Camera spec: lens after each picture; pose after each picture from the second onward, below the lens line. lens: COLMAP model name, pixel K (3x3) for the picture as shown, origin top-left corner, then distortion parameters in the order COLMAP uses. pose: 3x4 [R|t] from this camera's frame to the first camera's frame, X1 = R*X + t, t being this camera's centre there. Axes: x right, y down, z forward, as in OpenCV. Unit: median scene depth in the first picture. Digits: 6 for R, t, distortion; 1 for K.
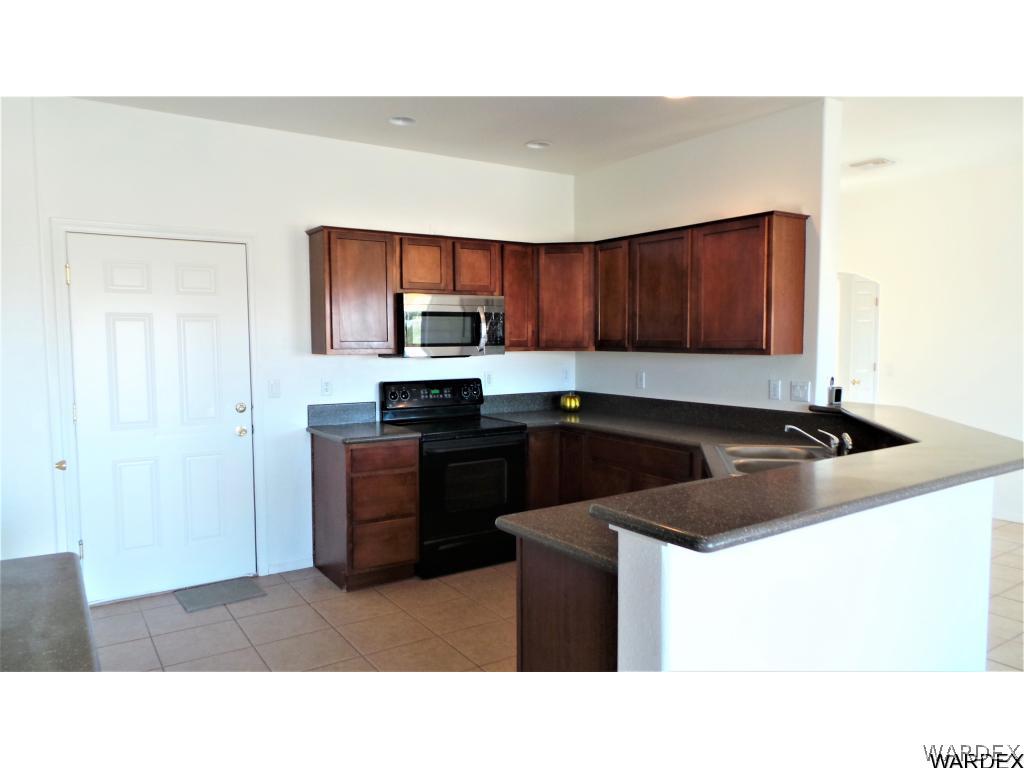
lens RADIAL K [[703.0, 0, 512.0], [0, 703.0, 384.0], [0, 0, 1]] dist [-0.007966, -0.000898]
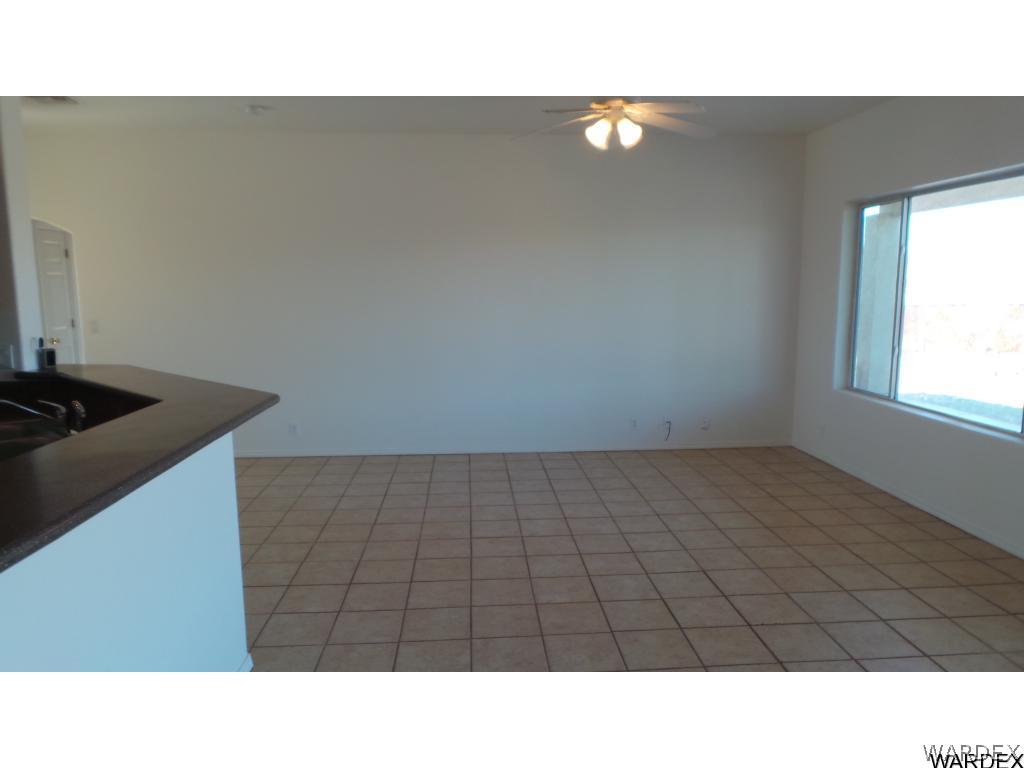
lens RADIAL K [[703.0, 0, 512.0], [0, 703.0, 384.0], [0, 0, 1]] dist [-0.007966, -0.000898]
pose [[0.500226, -0.111230, 0.858721, -0.005577], [0.055285, 0.993794, 0.096521, -0.003854], [-0.864128, -0.000808, 0.503271, 0.045454]]
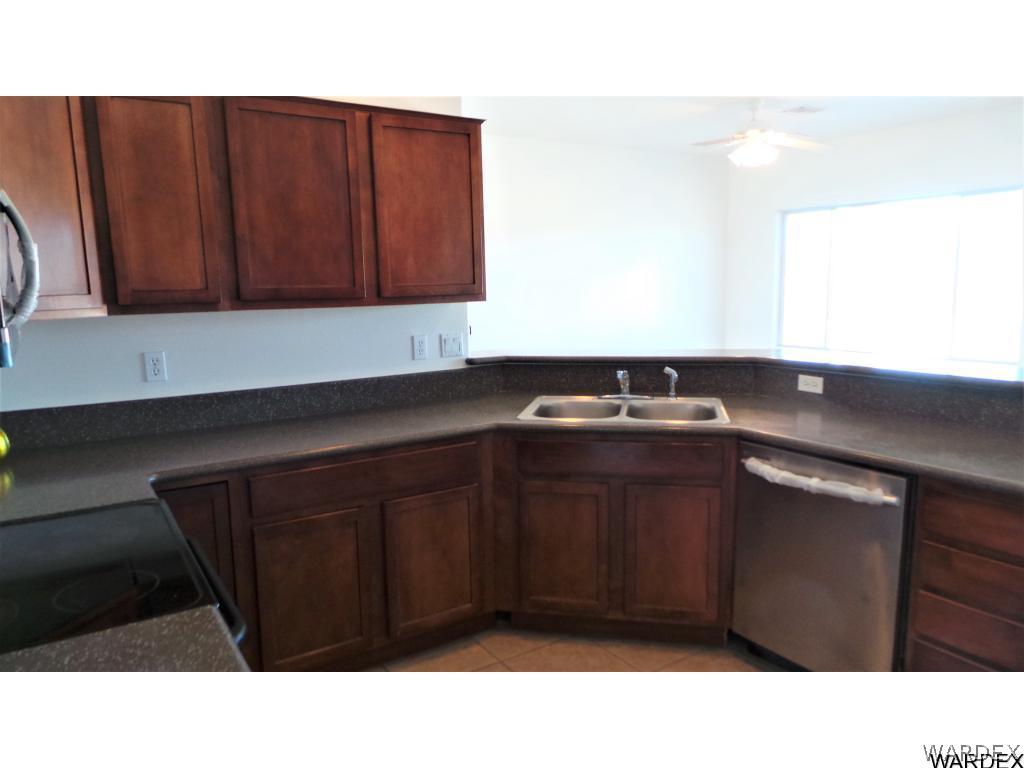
lens RADIAL K [[703.0, 0, 512.0], [0, 703.0, 384.0], [0, 0, 1]] dist [-0.007966, -0.000898]
pose [[0.011667, -0.139871, 0.990101, -0.418669], [0.085582, 0.986675, 0.138378, -0.052114], [-0.996263, 0.083121, 0.023482, 0.877914]]
